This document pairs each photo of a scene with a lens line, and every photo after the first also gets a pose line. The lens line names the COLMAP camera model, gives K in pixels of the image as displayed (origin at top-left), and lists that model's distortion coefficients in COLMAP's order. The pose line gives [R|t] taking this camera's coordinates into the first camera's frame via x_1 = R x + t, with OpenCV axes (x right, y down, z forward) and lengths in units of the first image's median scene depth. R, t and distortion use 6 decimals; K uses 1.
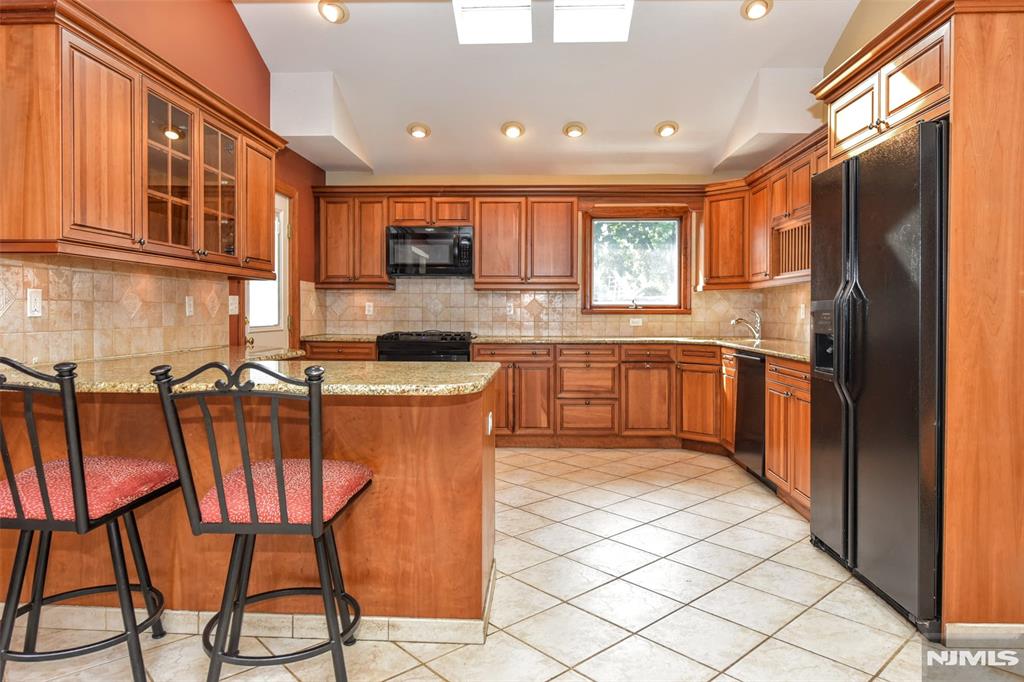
lens RADIAL K [[634.8, 0, 508.3], [0, 634.8, 325.3], [0, 0, 1]] dist [-0.000014, -0.002427]
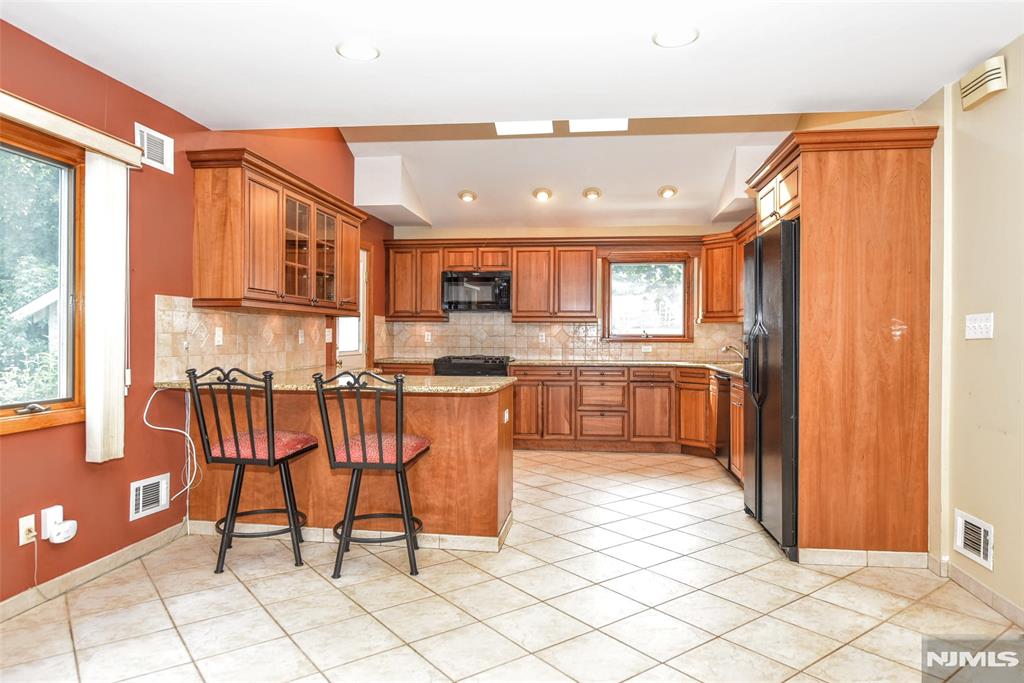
lens RADIAL K [[637.5, 0, 509.0], [0, 637.5, 341.9], [0, 0, 1]] dist [0.004284, -0.005471]
pose [[0.996157, 0.002528, -0.087553, 0.052507], [-0.003682, 0.999908, -0.013024, -0.001702], [0.087512, 0.013296, 0.996075, -0.248188]]
